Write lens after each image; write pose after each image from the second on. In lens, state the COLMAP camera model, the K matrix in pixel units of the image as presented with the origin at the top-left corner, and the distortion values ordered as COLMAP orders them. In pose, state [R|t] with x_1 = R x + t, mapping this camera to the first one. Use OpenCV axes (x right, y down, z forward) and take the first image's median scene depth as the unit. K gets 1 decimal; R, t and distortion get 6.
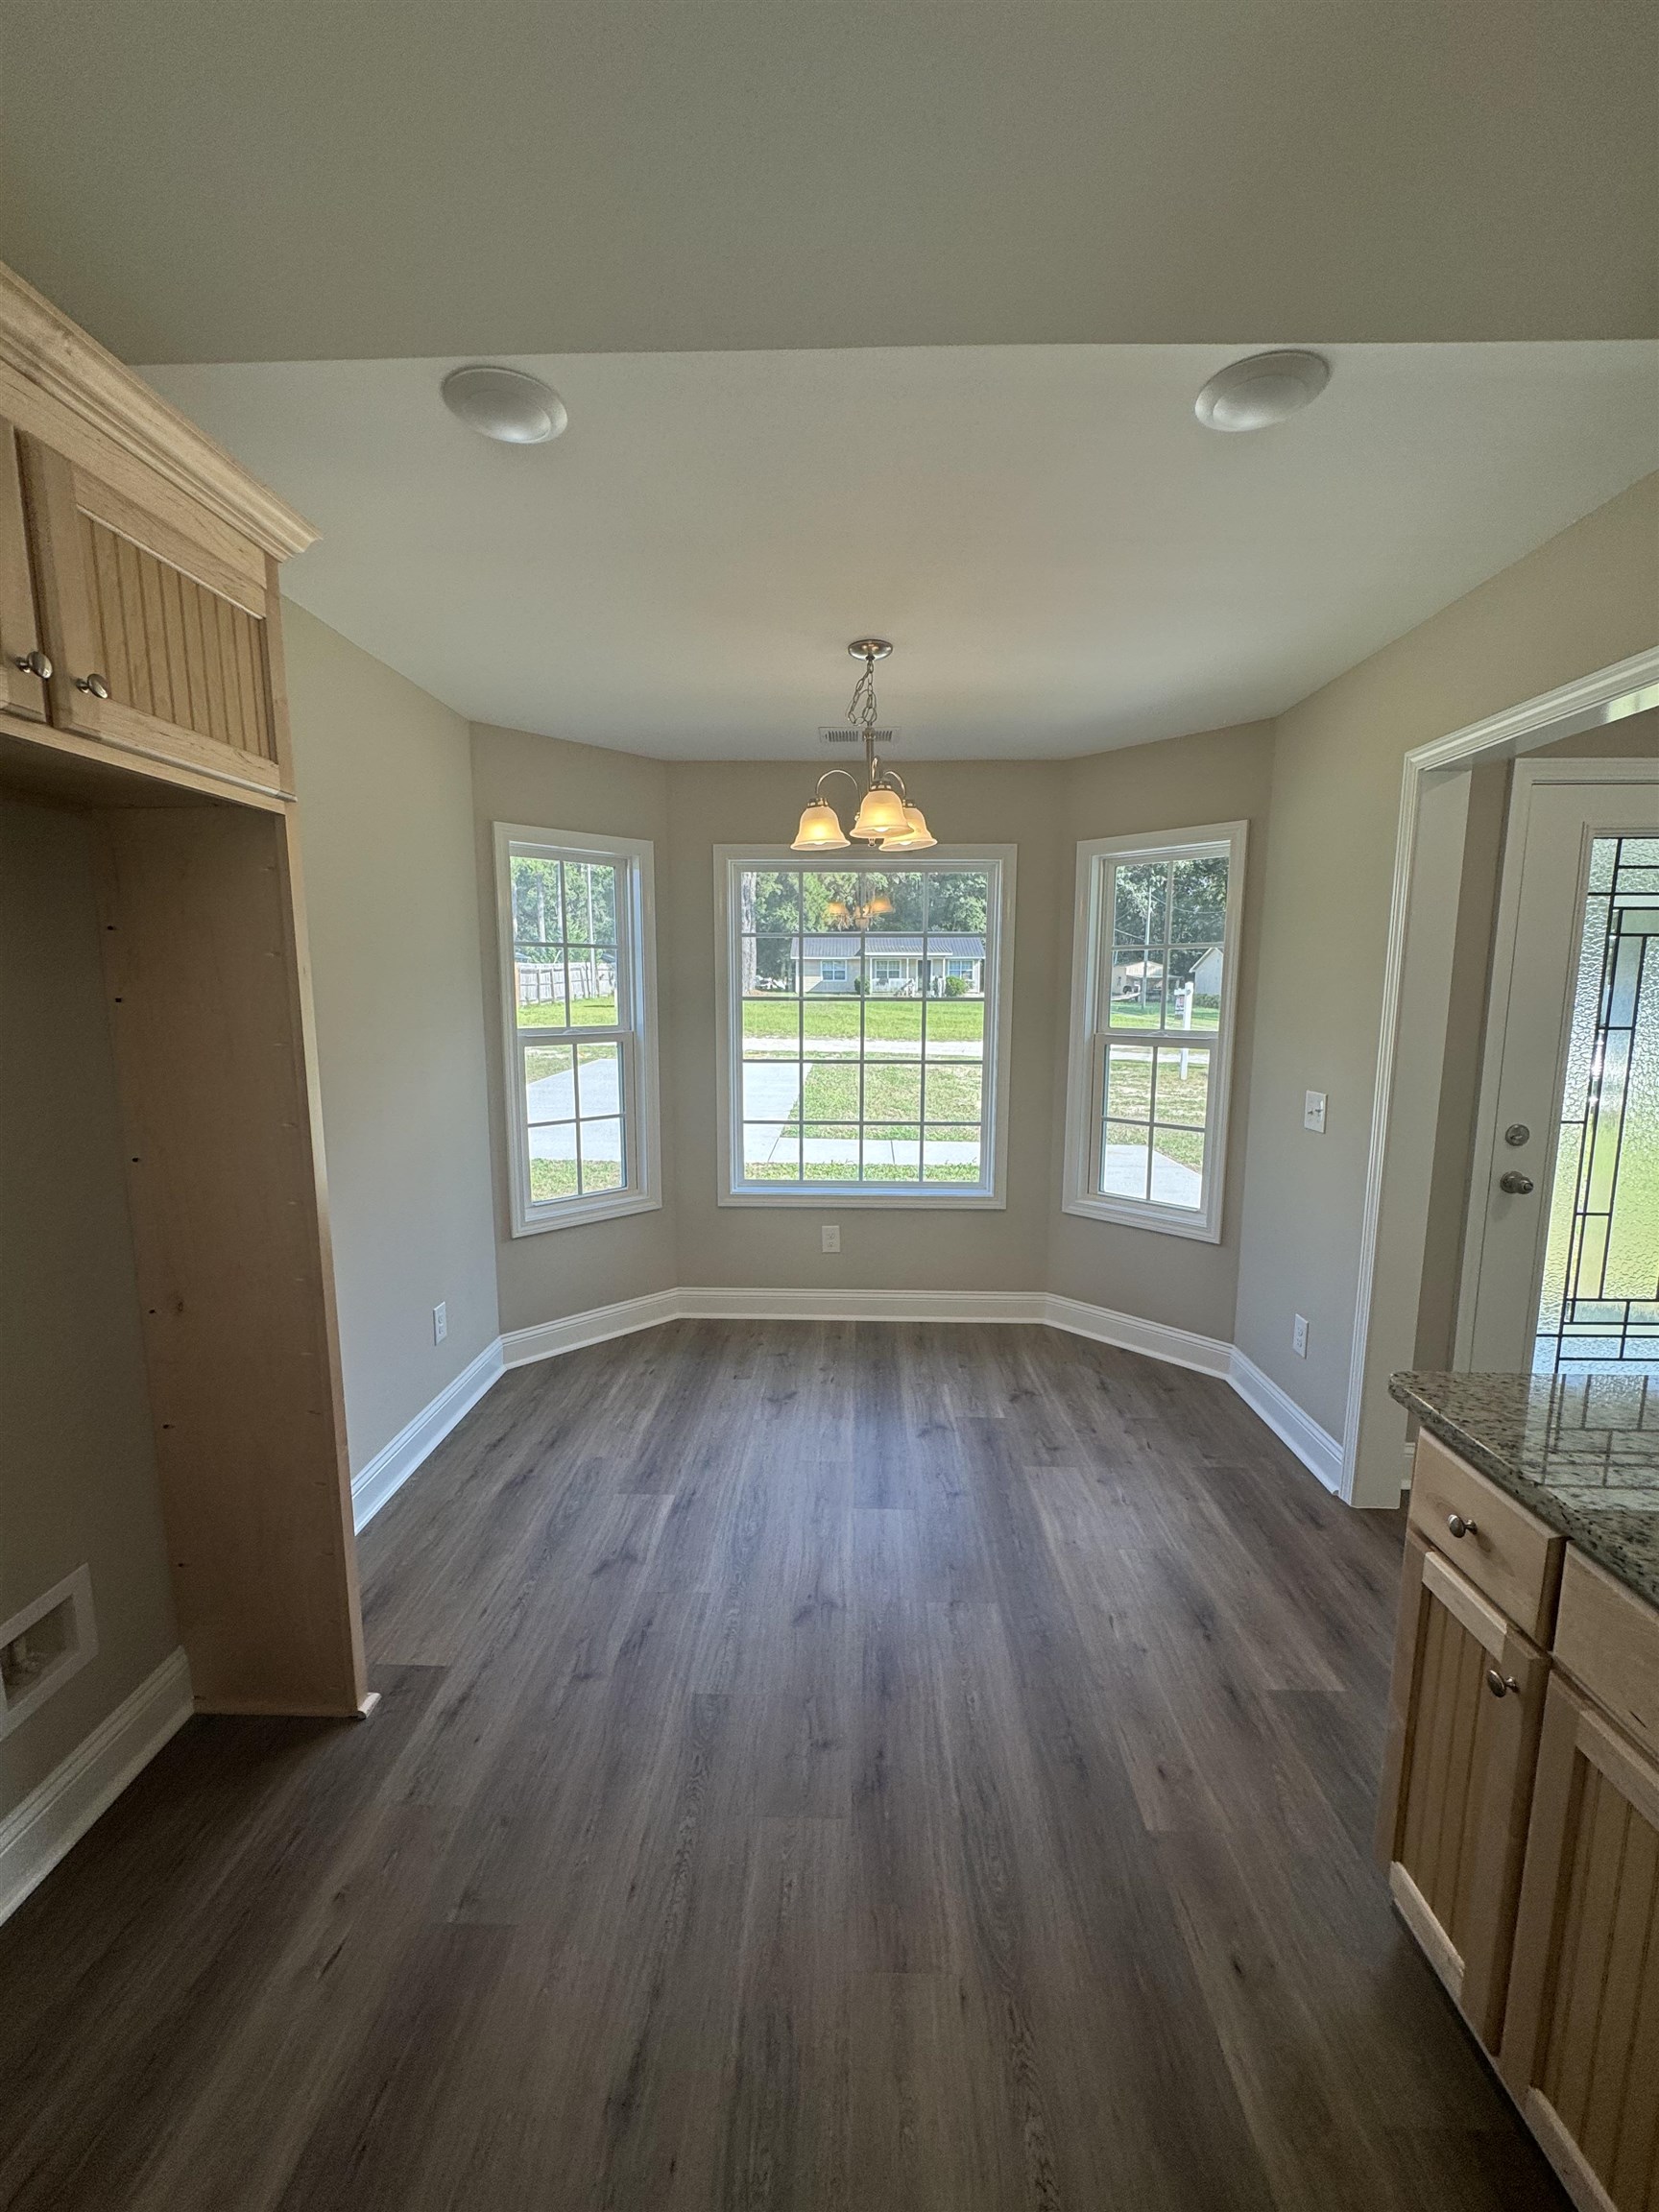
lens RADIAL K [[880.2, 0, 832.2], [0, 880.2, 1107.4], [0, 0, 1]] dist [-0.002941, 0.001469]
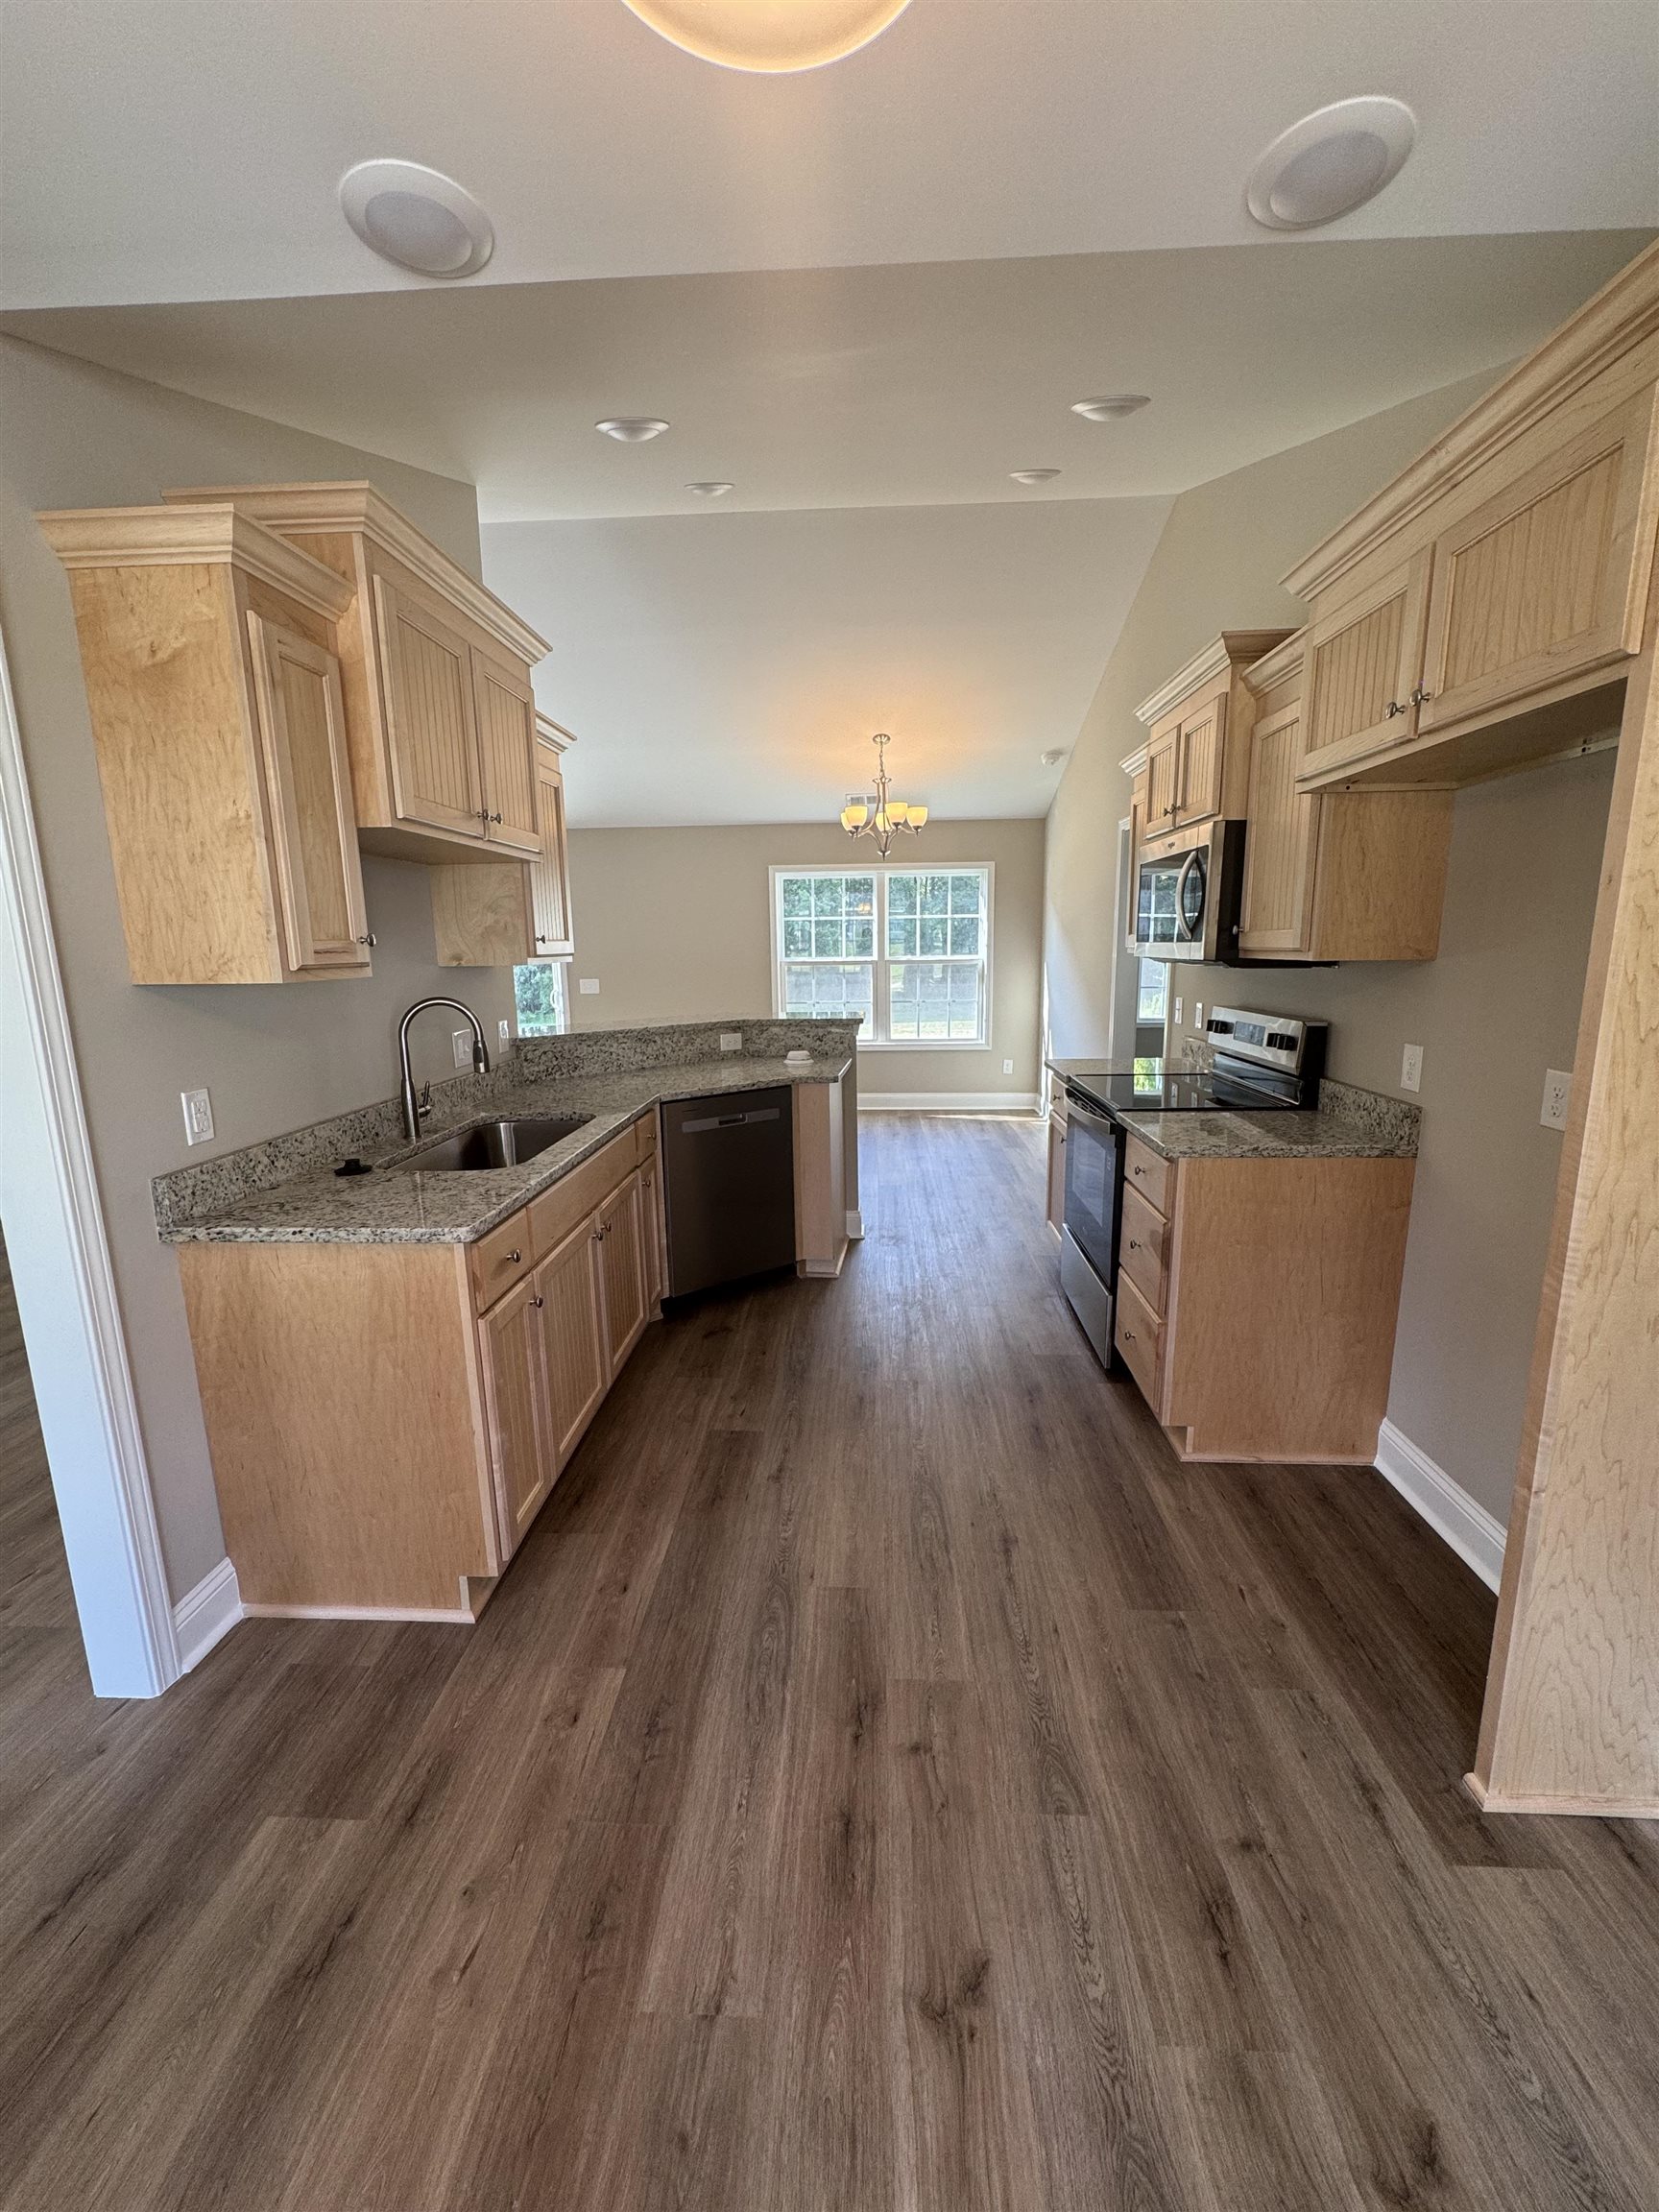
lens RADIAL K [[880.2, 0, 833.1], [0, 880.2, 1110.3], [0, 0, 1]] dist [-0.002941, 0.001469]
pose [[-0.999782, 0.008369, 0.019124, 0.056352], [0.013992, 0.948537, 0.316358, -0.202882], [-0.015492, 0.316556, -0.948447, 1.680486]]
